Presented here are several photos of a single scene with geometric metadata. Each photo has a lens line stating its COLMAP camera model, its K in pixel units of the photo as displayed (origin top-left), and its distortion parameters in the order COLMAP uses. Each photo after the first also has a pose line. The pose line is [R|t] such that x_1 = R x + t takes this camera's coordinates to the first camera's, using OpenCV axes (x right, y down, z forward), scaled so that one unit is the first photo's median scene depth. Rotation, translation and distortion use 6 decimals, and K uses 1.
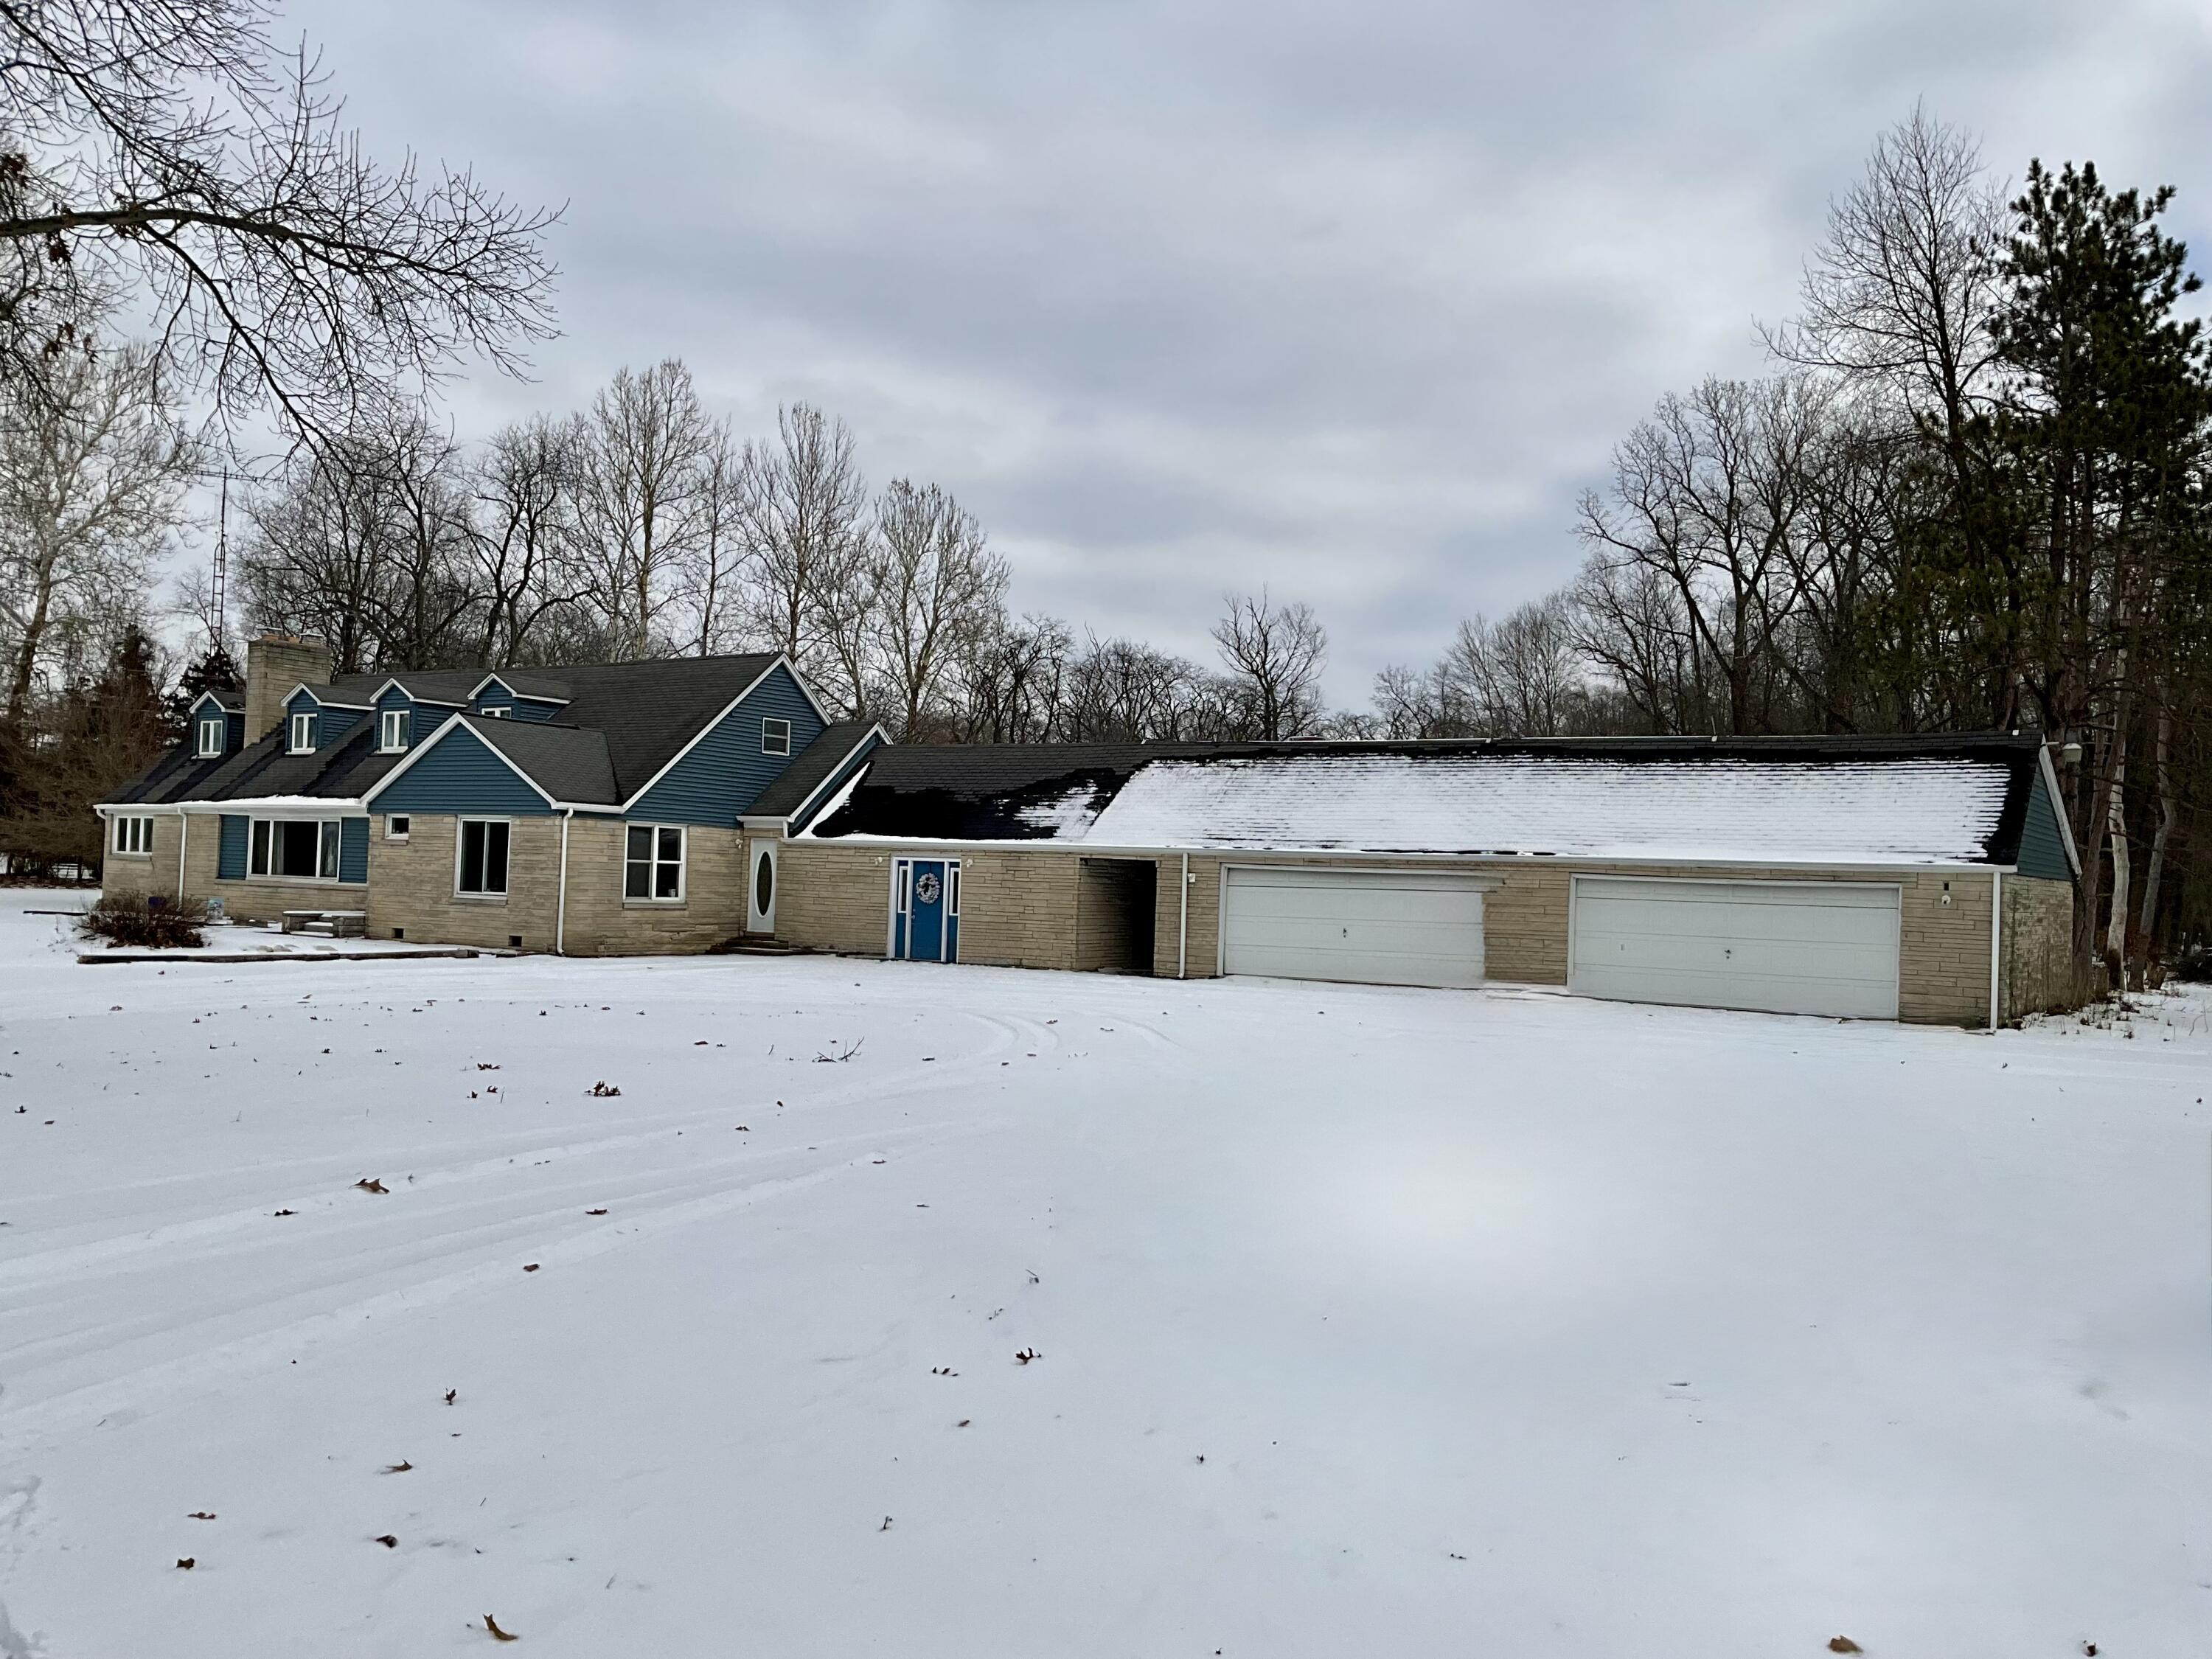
lens RADIAL K [[1716.0, 0, 1106.0], [0, 1716.0, 829.5], [0, 0, 1]] dist [-0.036530, 0.007152]
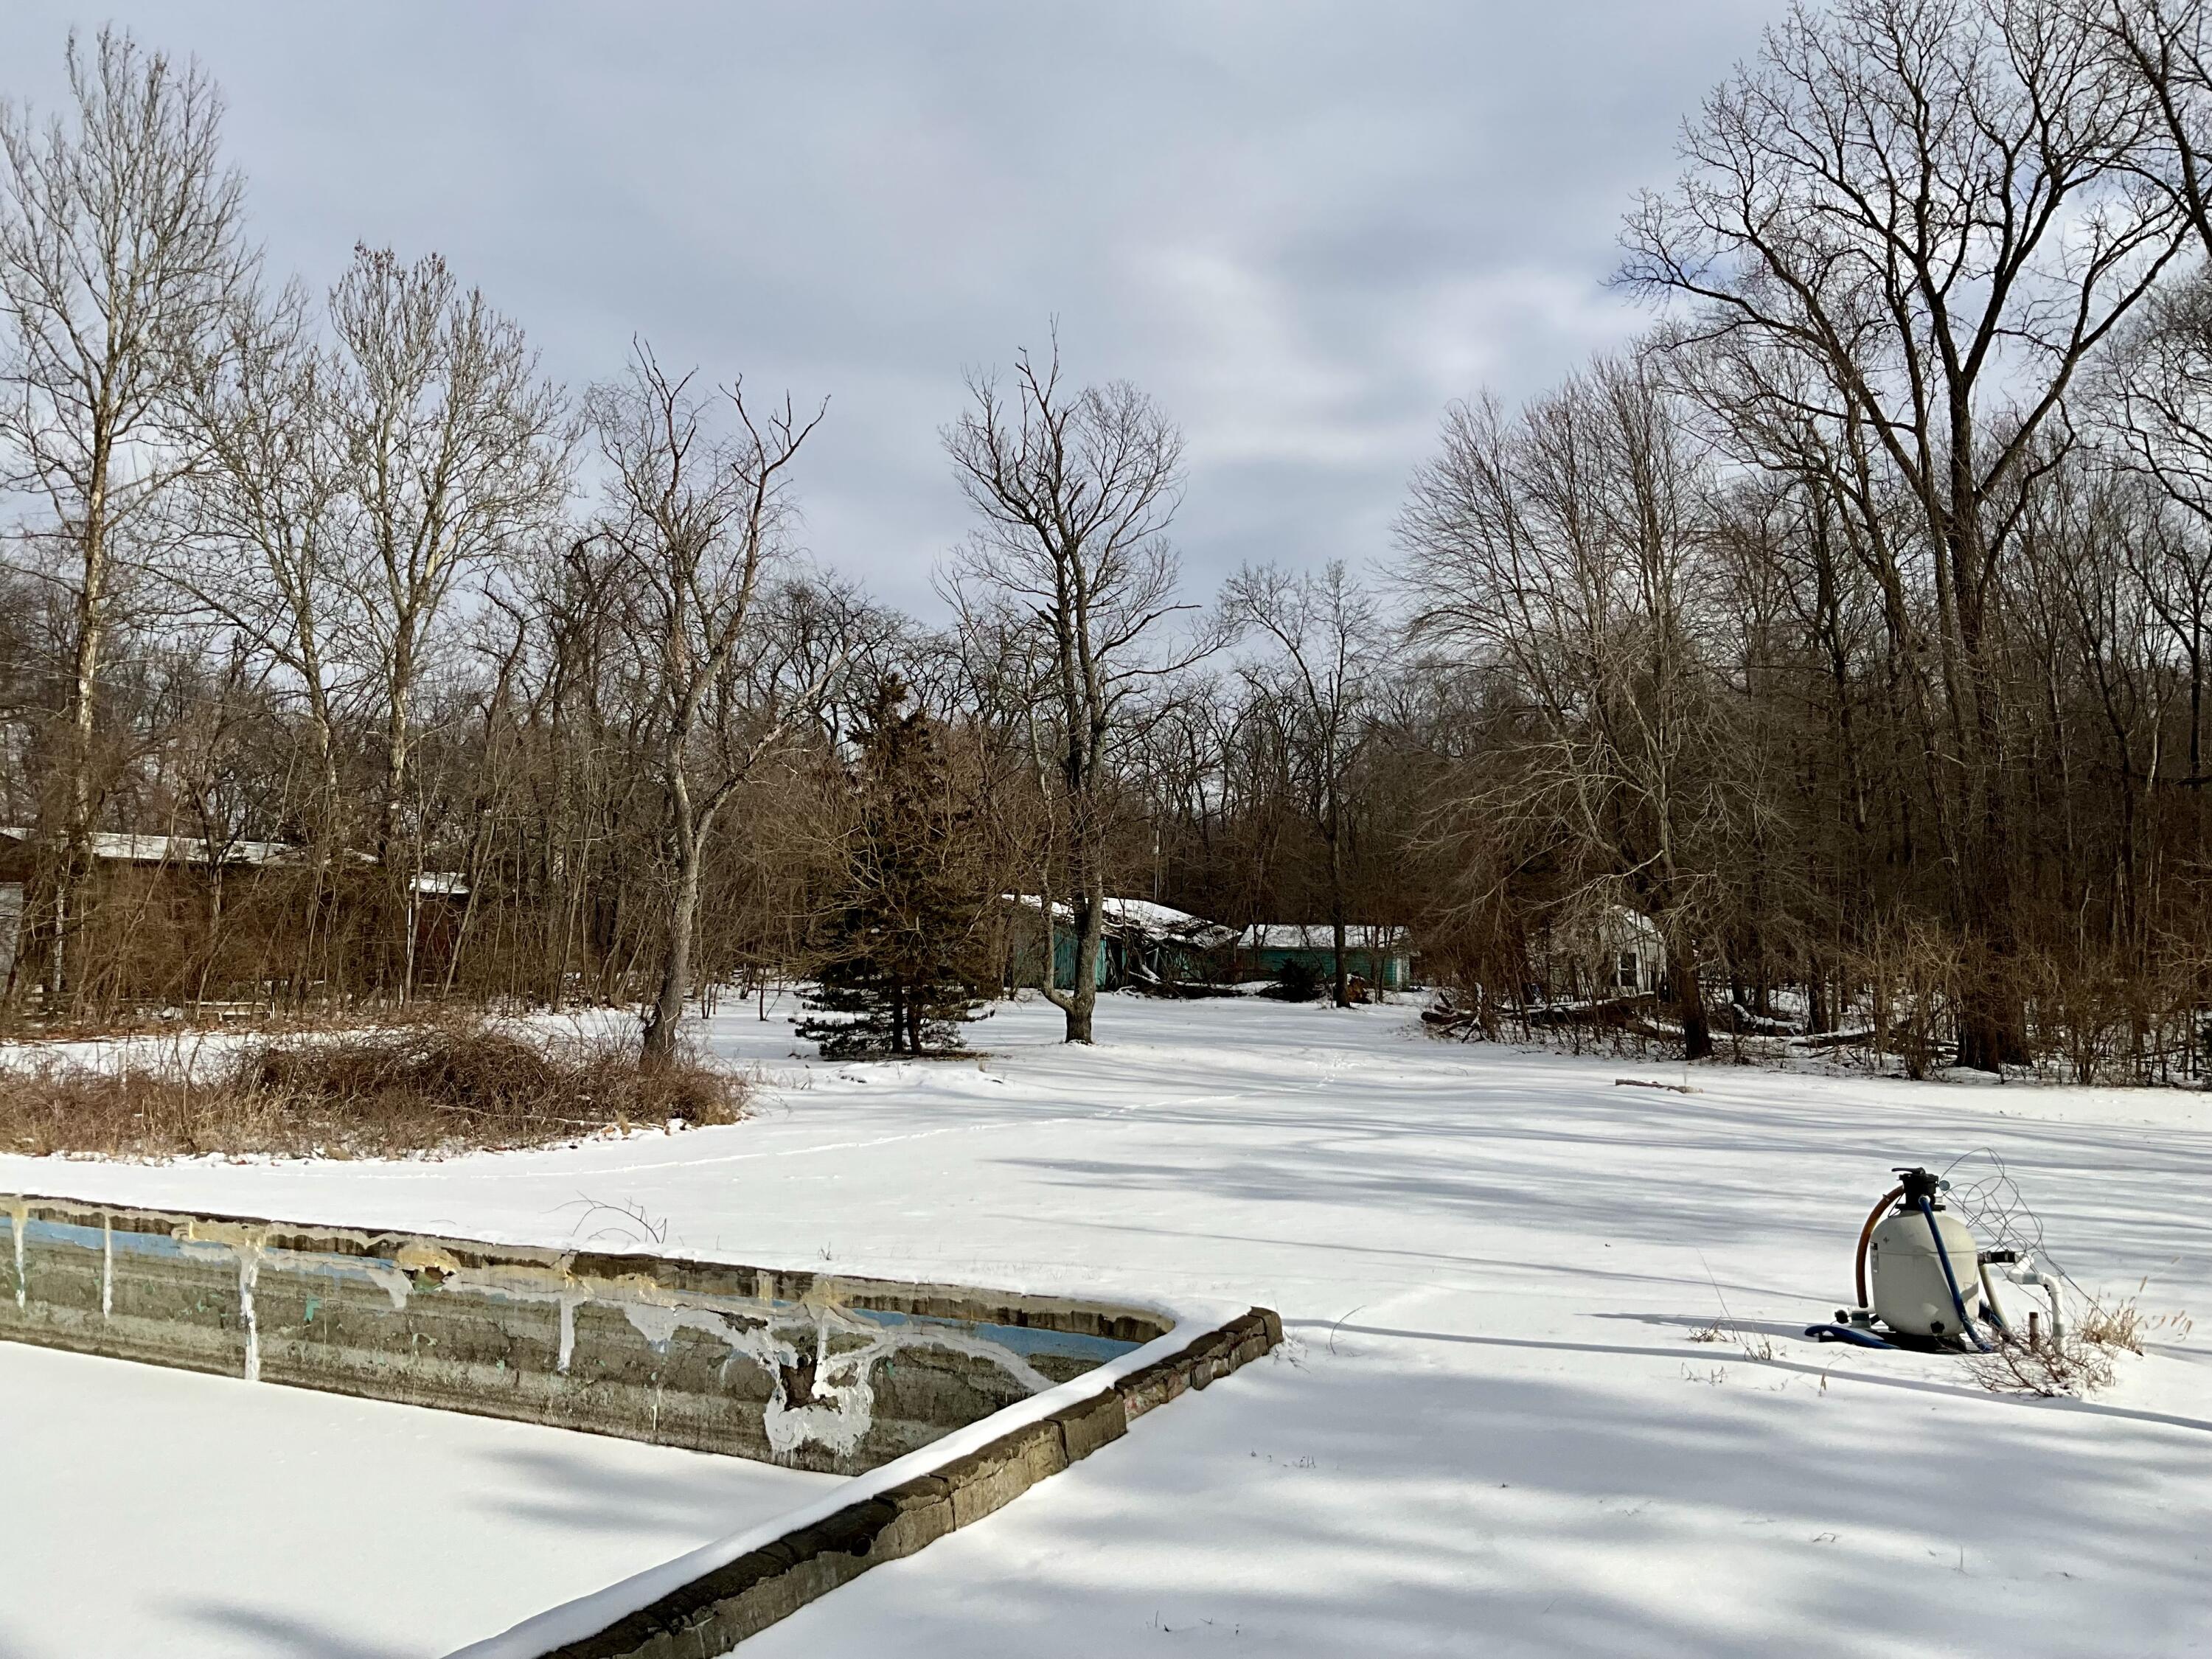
lens RADIAL K [[1716.0, 0, 1106.0], [0, 1716.0, 829.5], [0, 0, 1]] dist [-0.036530, 0.007152]
pose [[0.987020, -0.023591, 0.158855, 0.027763], [0.029516, 0.998950, -0.035042, 0.013158], [-0.157861, 0.039276, 0.986680, 0.520007]]
